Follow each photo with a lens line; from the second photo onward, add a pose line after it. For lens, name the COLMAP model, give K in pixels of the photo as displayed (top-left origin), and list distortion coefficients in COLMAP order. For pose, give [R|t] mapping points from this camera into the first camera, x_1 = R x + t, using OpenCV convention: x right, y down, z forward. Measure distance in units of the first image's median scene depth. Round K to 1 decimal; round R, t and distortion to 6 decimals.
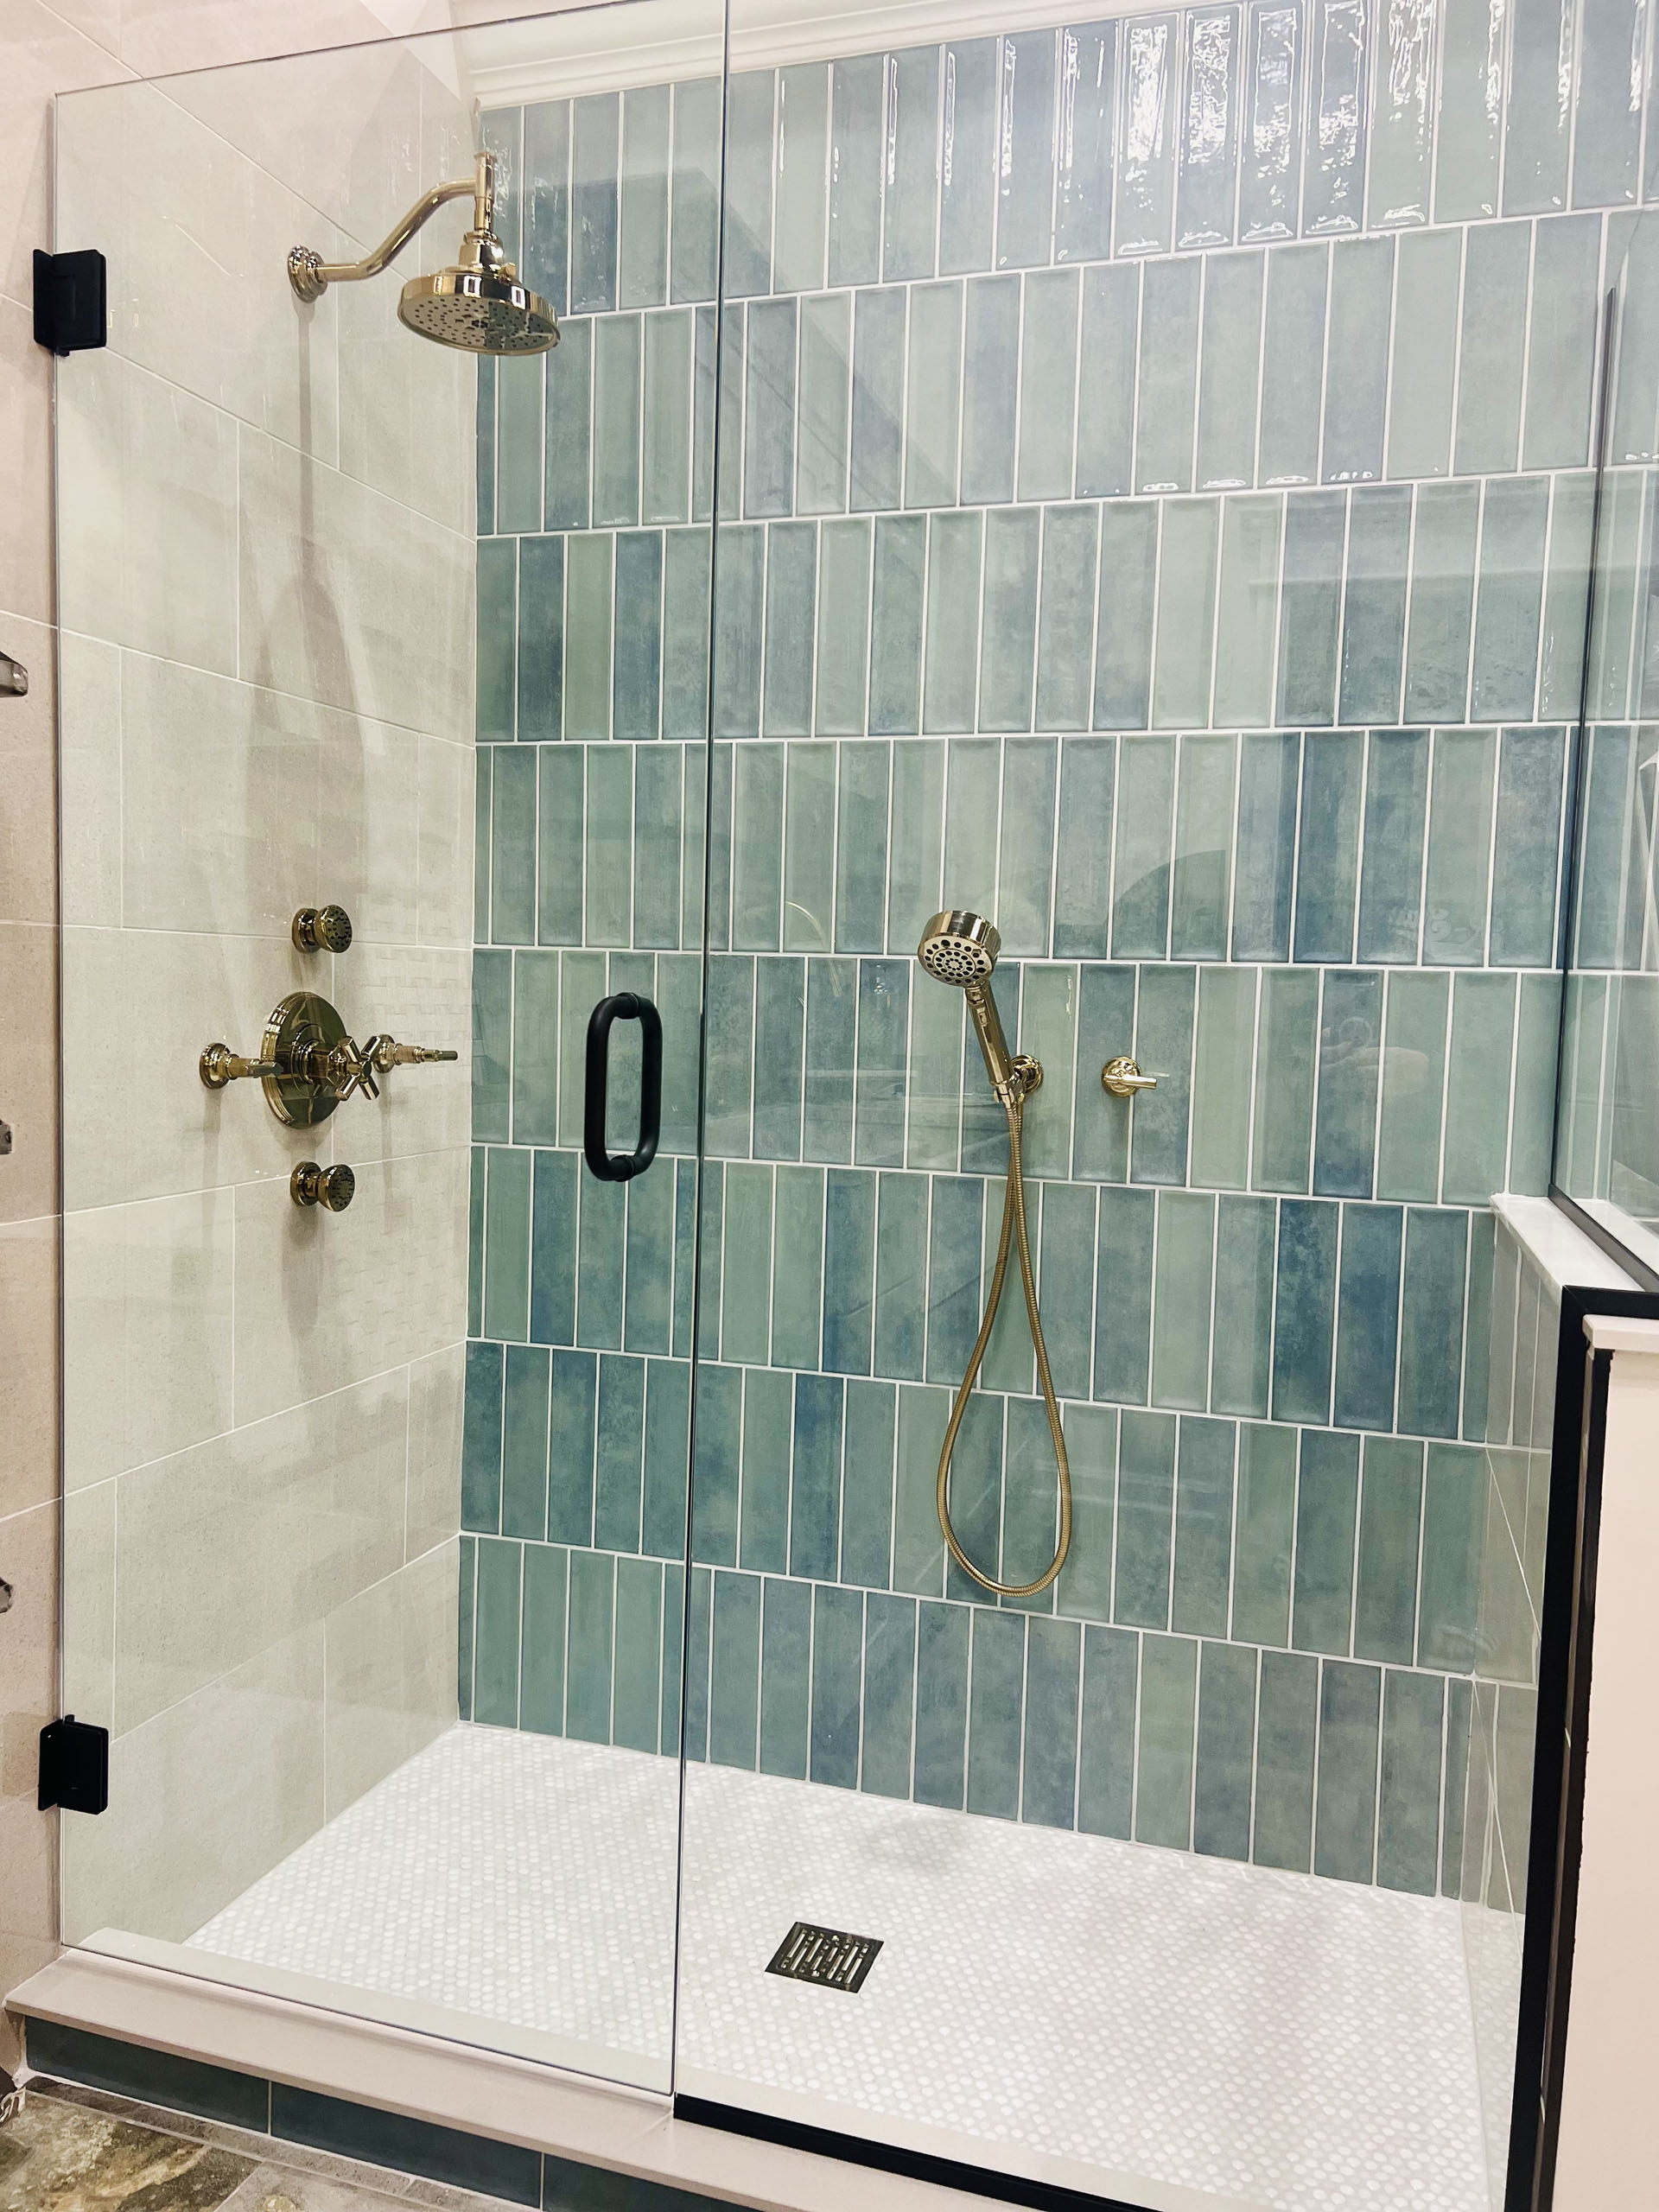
lens RADIAL K [[1660.1, 0, 842.3], [0, 1660.1, 1113.6], [0, 0, 1]] dist [0.058389, -0.067015]
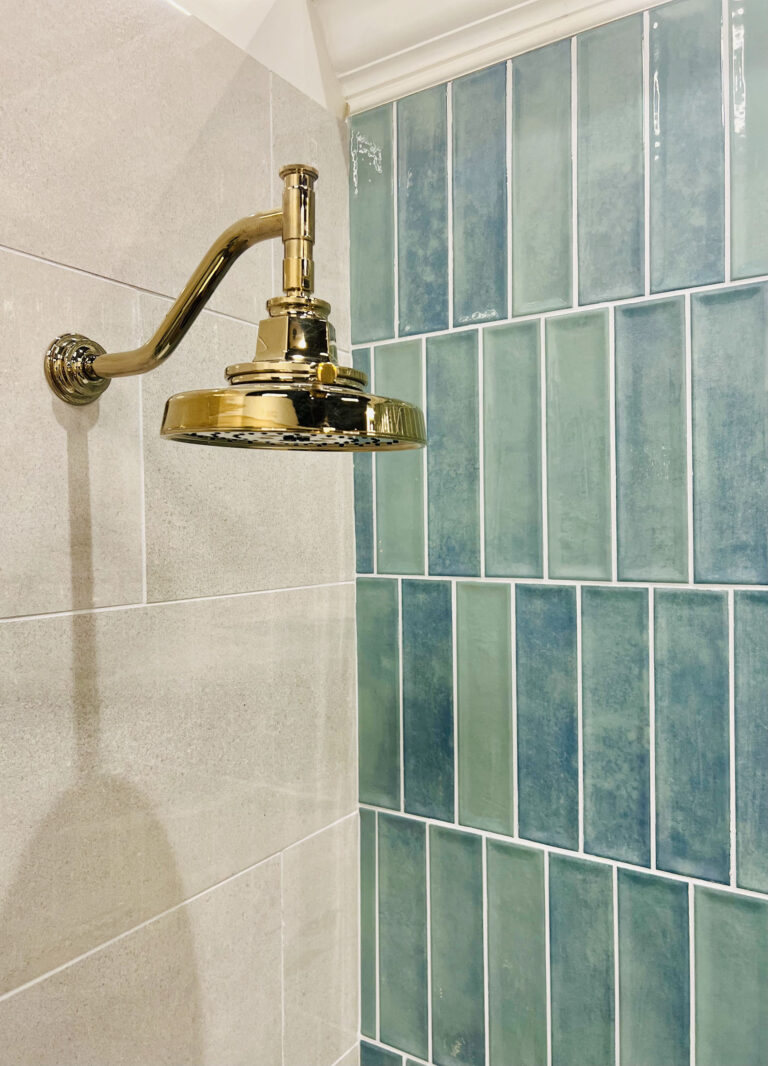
lens RADIAL K [[827.0, 0, 377.3], [0, 827.0, 531.0], [0, 0, 1]] dist [0.024567, -0.023345]
pose [[0.959429, -0.040158, -0.279077, -0.086715], [0.018002, 0.996510, -0.081507, -0.339778], [0.281376, 0.073177, 0.956803, 0.597261]]
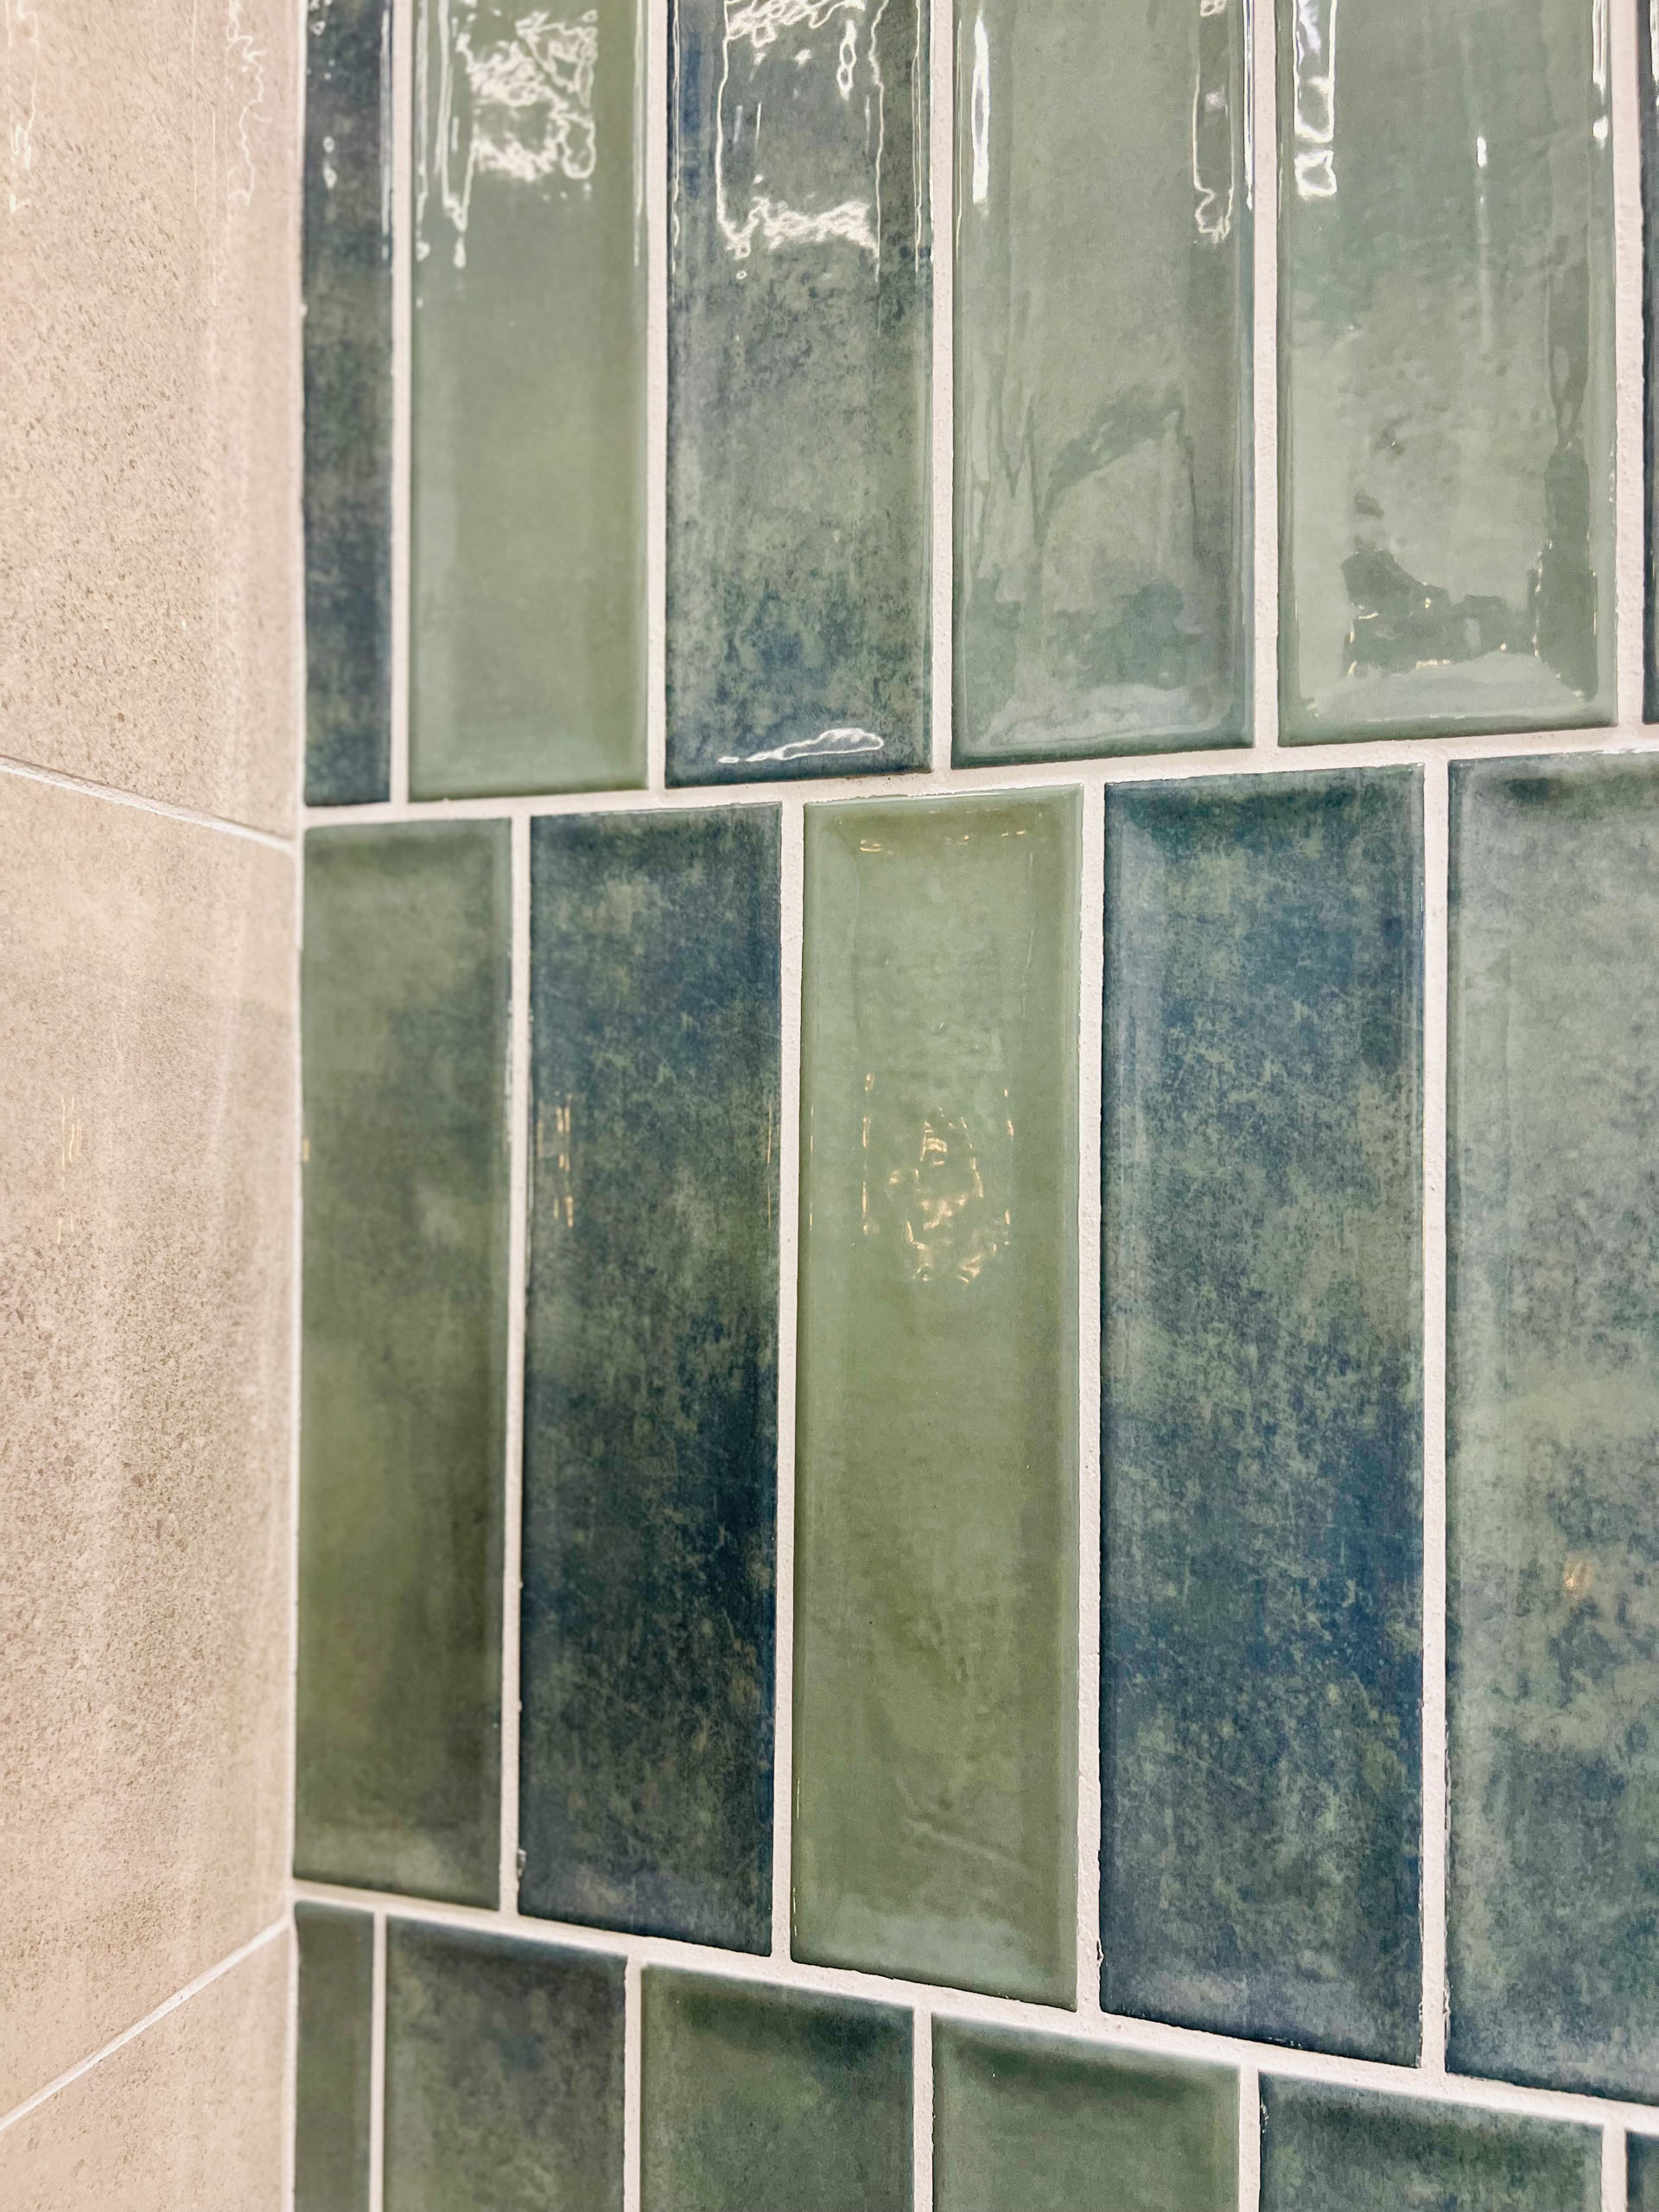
lens RADIAL K [[1660.1, 0, 891.3], [0, 1660.1, 1144.2], [0, 0, 1]] dist [0.058389, -0.067015]
pose [[0.999624, -0.023284, 0.014471, -0.159099], [0.024477, 0.995767, -0.088595, -0.296098], [-0.012347, 0.088916, 0.995963, 0.832531]]
